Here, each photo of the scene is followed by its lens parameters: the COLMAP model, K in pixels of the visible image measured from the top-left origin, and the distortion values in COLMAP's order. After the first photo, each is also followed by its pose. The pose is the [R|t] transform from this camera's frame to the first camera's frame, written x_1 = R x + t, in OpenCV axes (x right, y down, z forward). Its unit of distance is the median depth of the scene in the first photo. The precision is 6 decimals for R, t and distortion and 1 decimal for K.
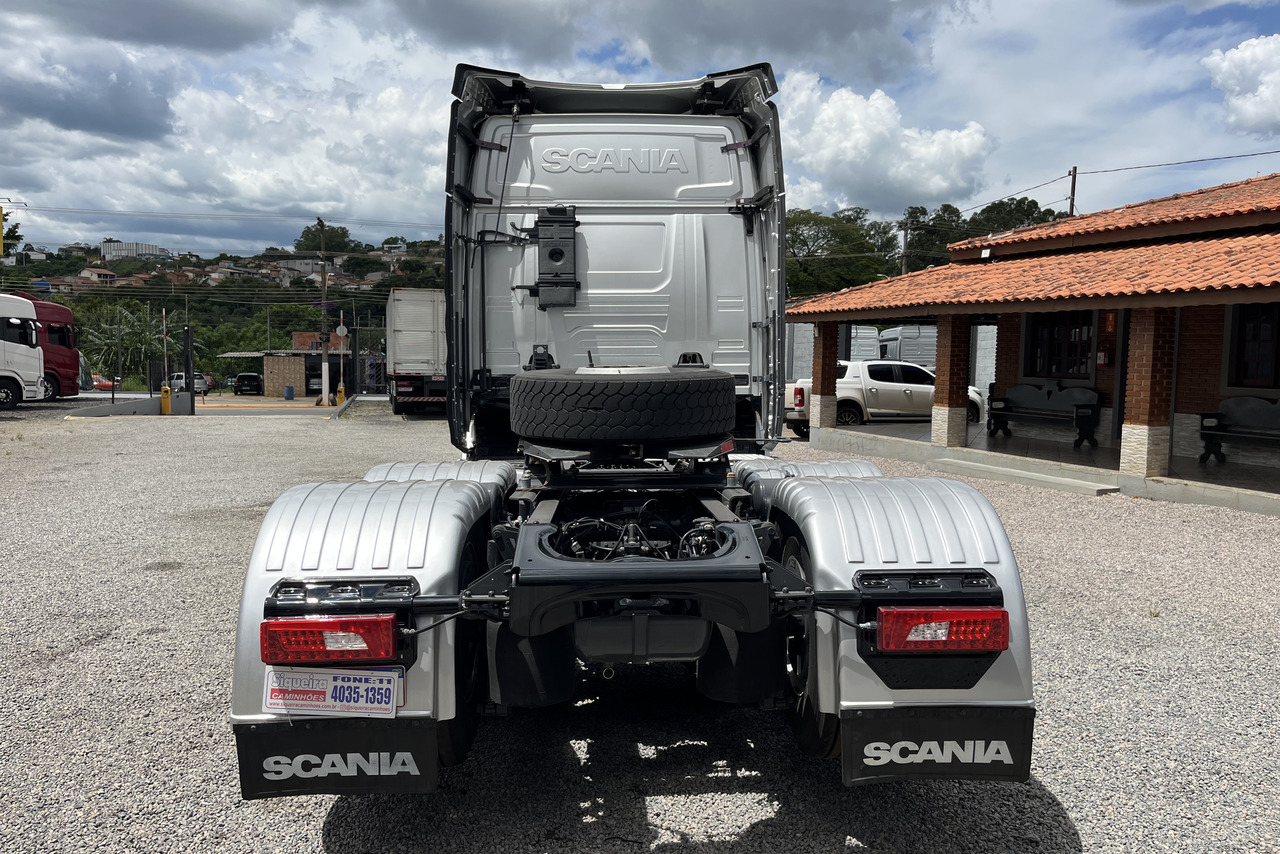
lens RADIAL K [[971.9, 0, 645.4], [0, 971.9, 443.7], [0, 0, 1]] dist [0.022470, -0.002013]
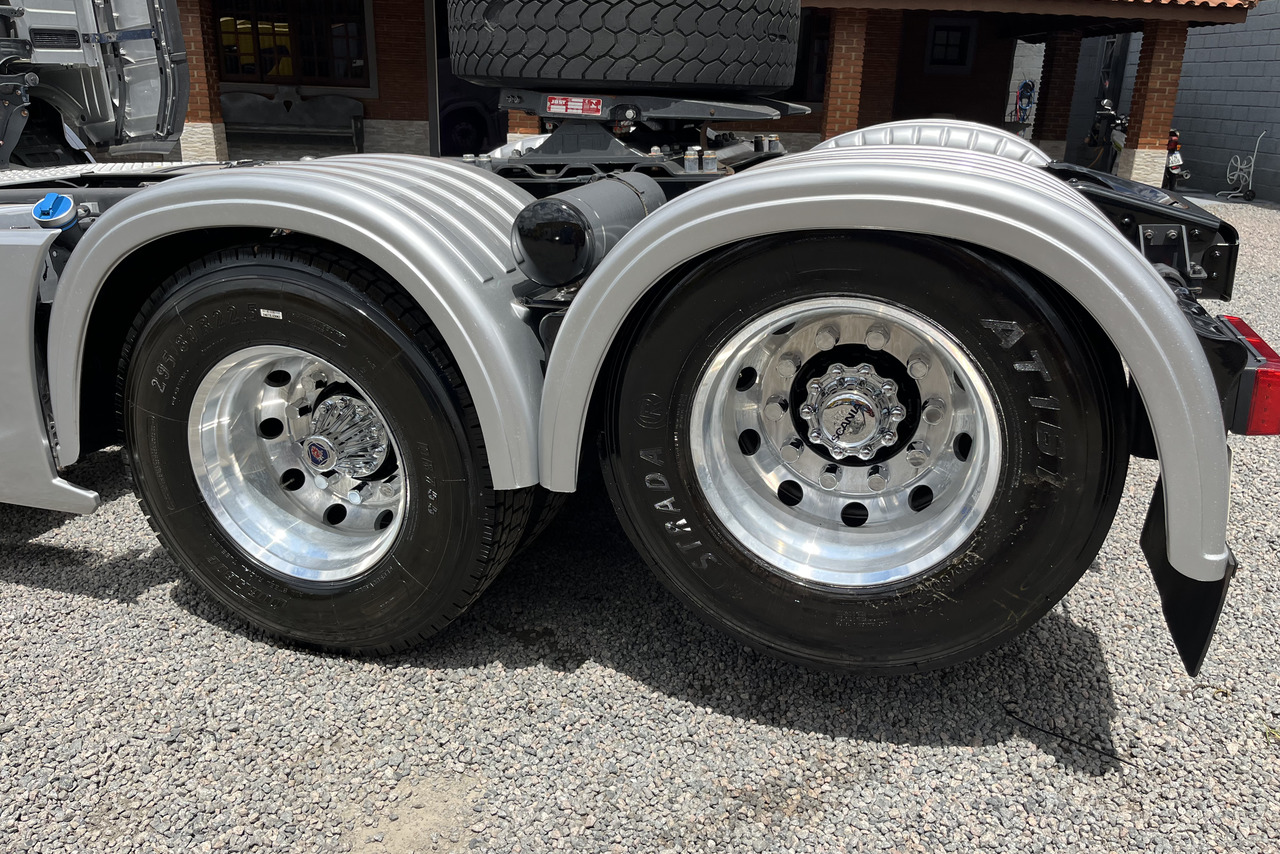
lens RADIAL K [[984.3, 0, 640.0], [0, 984.3, 427.0], [0, 0, 1]] dist [0.093953, -0.129305]
pose [[0.339565, -0.301005, 0.891118, -0.410090], [0.068602, 0.952813, 0.295703, 0.005579], [-0.938077, -0.039278, 0.344192, 0.436930]]
